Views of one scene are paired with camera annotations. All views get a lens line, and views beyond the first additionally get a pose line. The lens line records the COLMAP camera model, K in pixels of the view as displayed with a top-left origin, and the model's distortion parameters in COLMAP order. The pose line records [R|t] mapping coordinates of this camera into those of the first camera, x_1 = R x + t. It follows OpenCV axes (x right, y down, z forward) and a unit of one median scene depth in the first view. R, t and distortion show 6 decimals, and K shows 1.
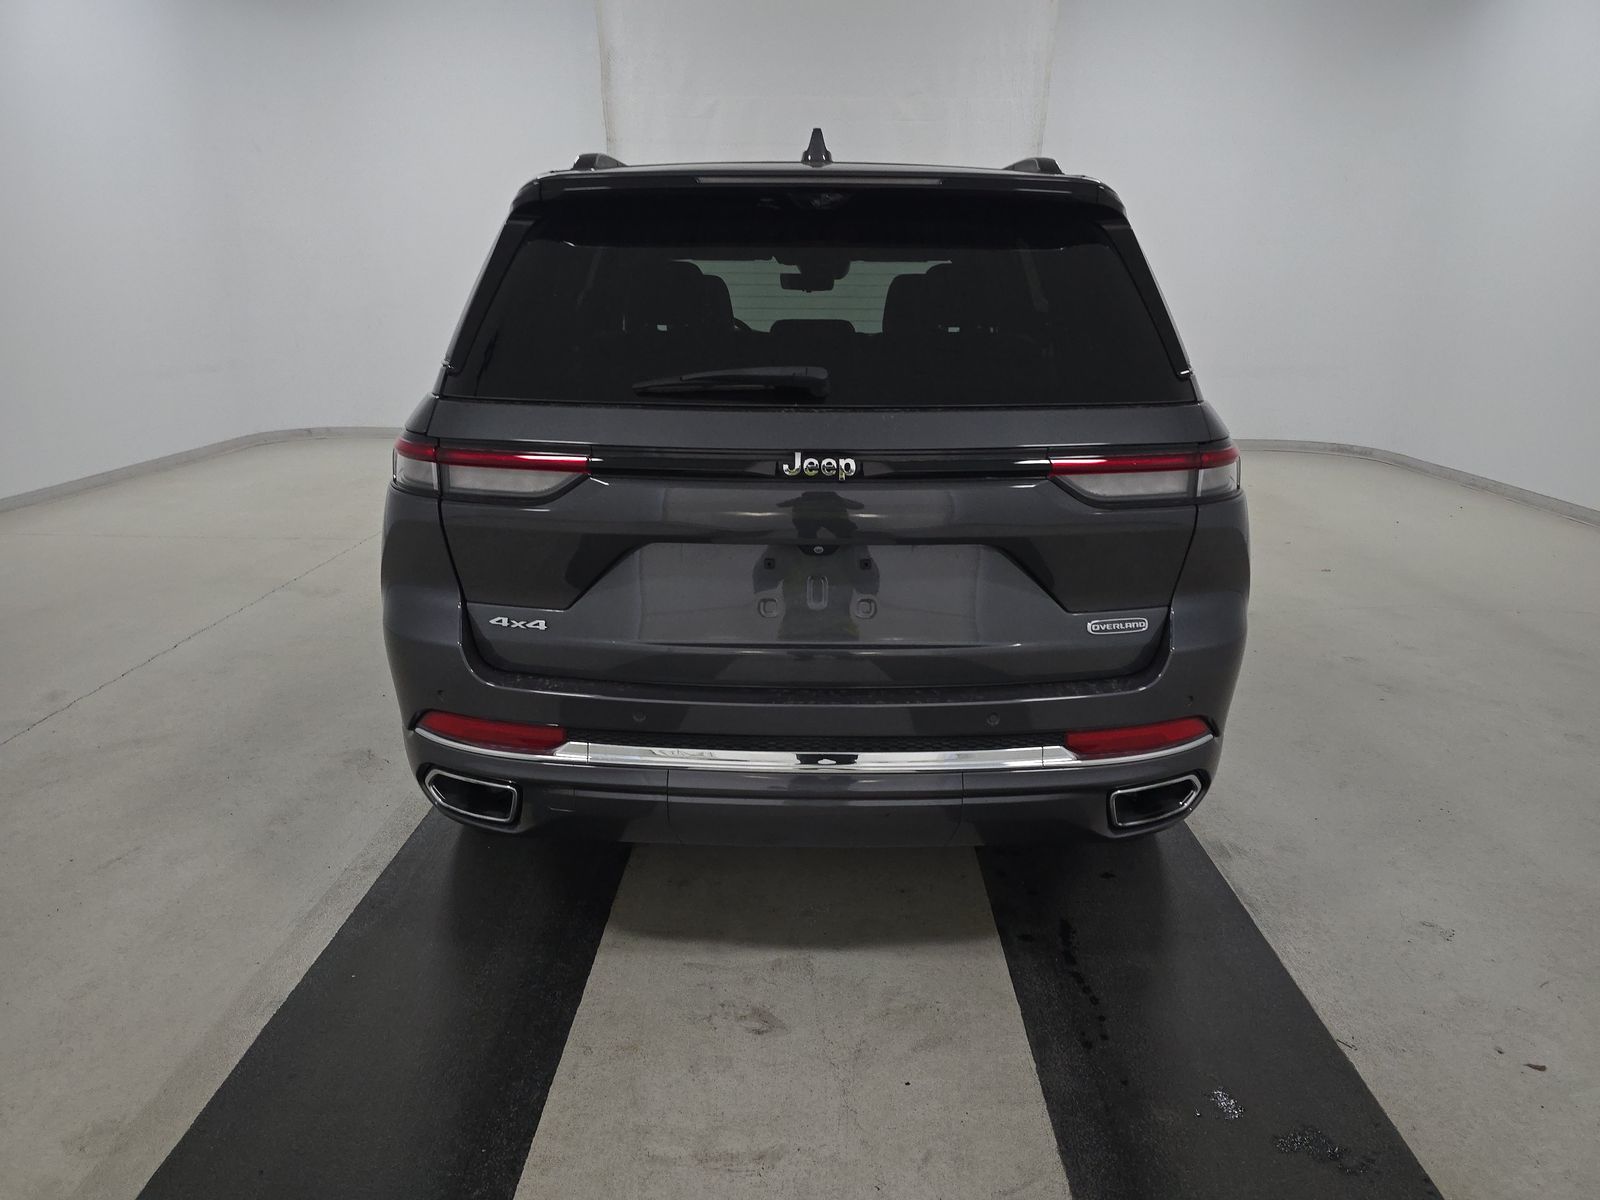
lens RADIAL K [[1040.6, 0, 800.0], [0, 1040.6, 600.0], [0, 0, 1]] dist [0.047296, -0.034954]
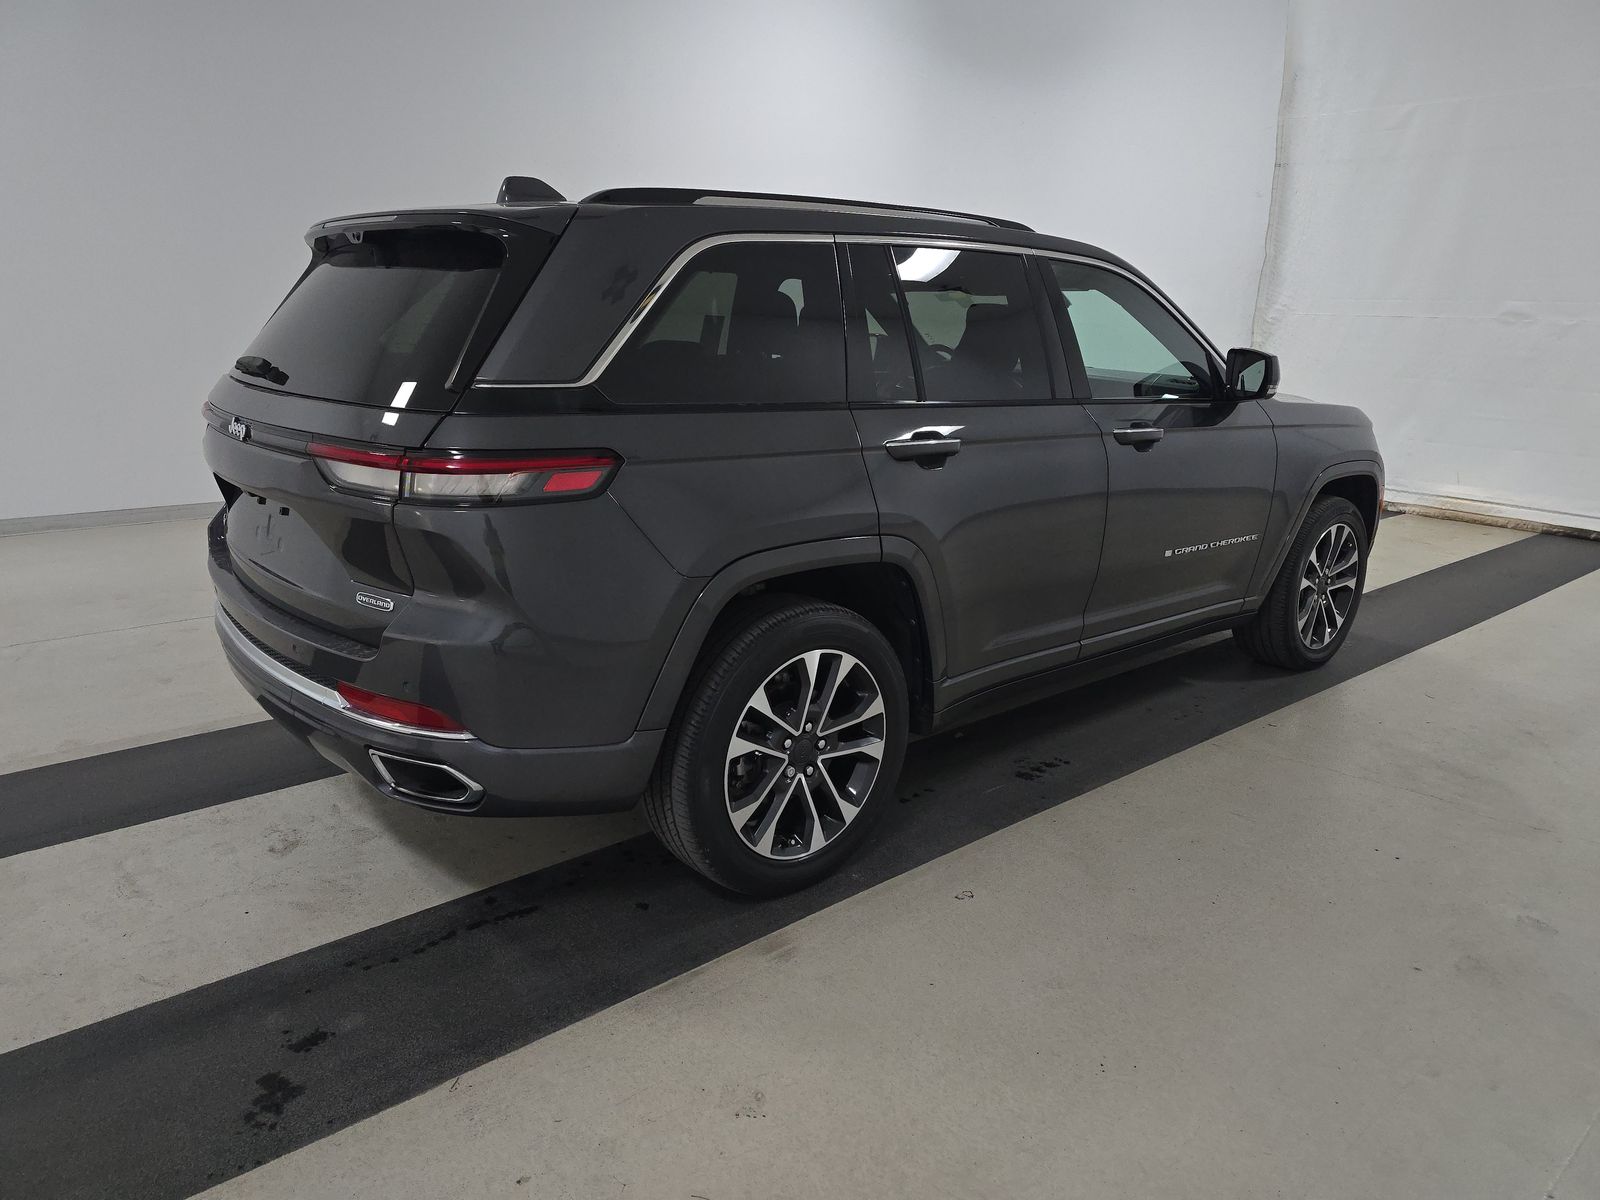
lens RADIAL K [[1040.6, 0, 800.0], [0, 1040.6, 600.0], [0, 0, 1]] dist [0.047296, -0.034954]
pose [[0.668758, 0.201123, -0.715760, 1.286928], [-0.225942, 0.972162, 0.062065, -0.136494], [0.708317, 0.120215, 0.695583, 0.484337]]
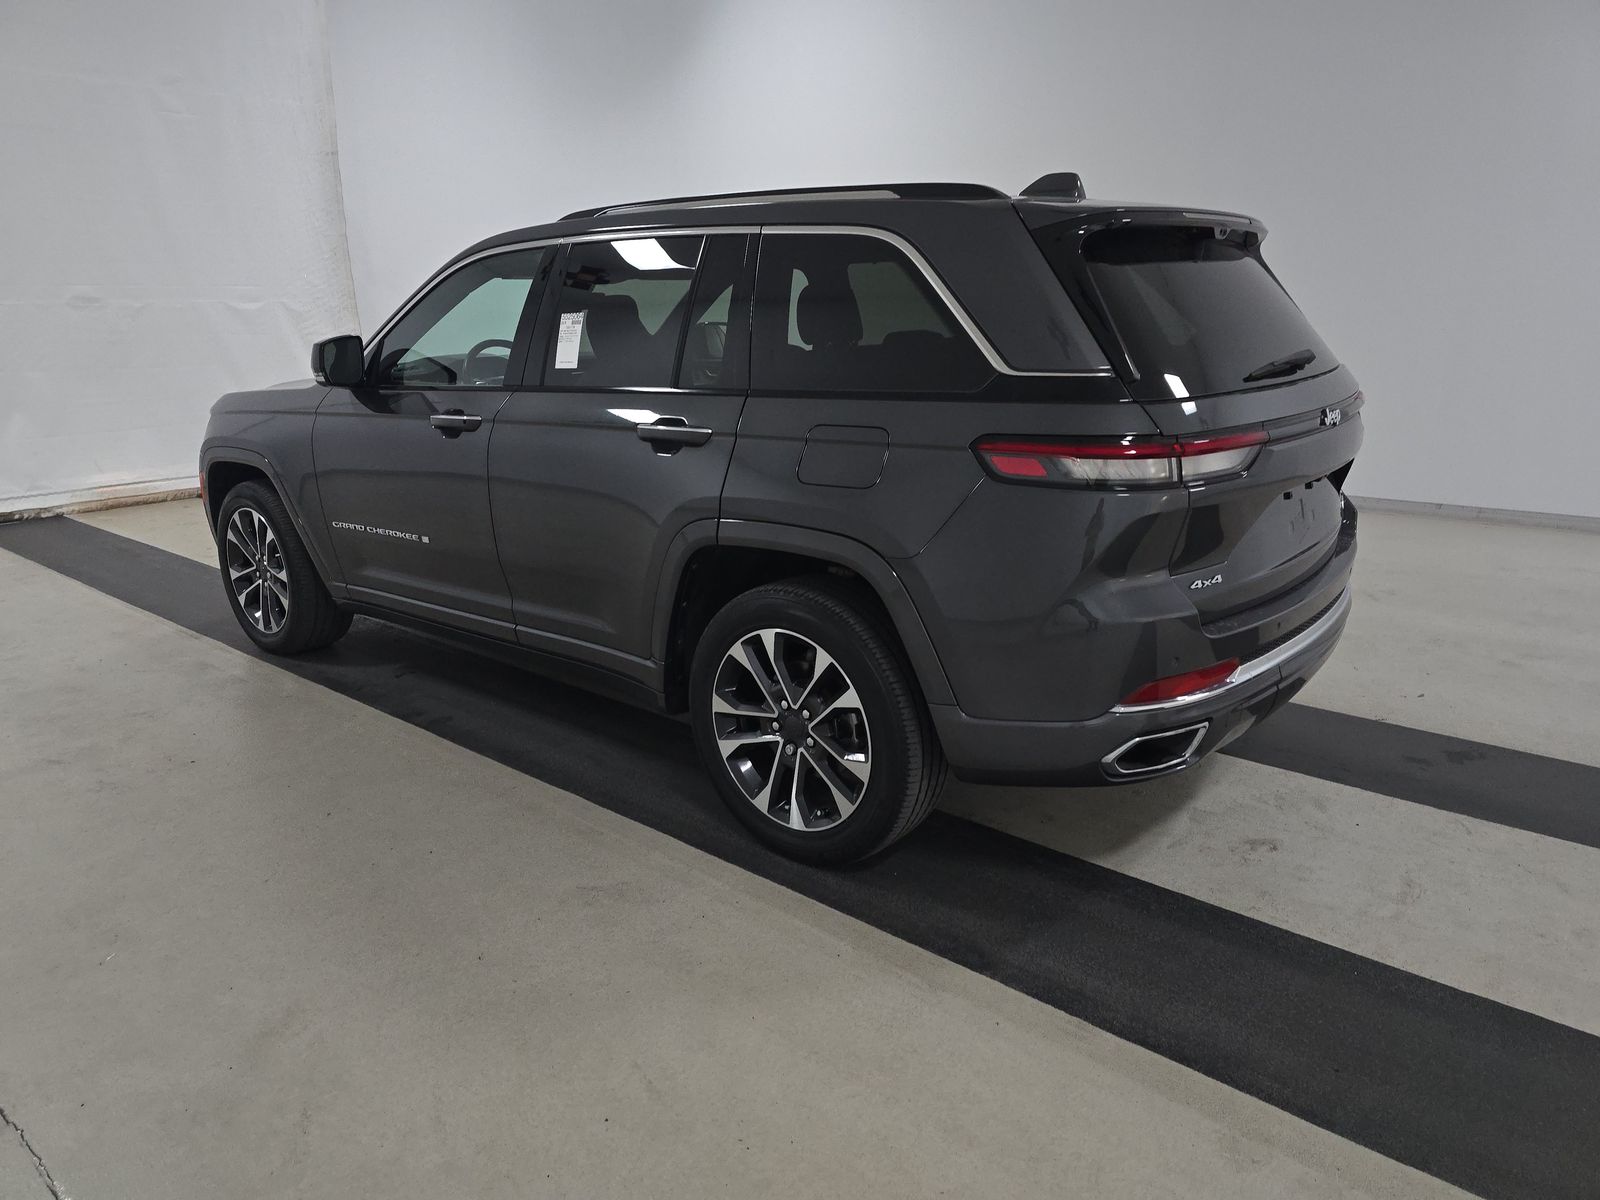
lens RADIAL K [[1040.6, 0, 800.0], [0, 1040.6, 600.0], [0, 0, 1]] dist [0.047296, -0.034954]
pose [[0.650719, -0.233462, 0.722538, -1.294750], [0.242192, 0.965673, 0.093903, -0.164438], [-0.719658, 0.113888, 0.684924, 0.464023]]
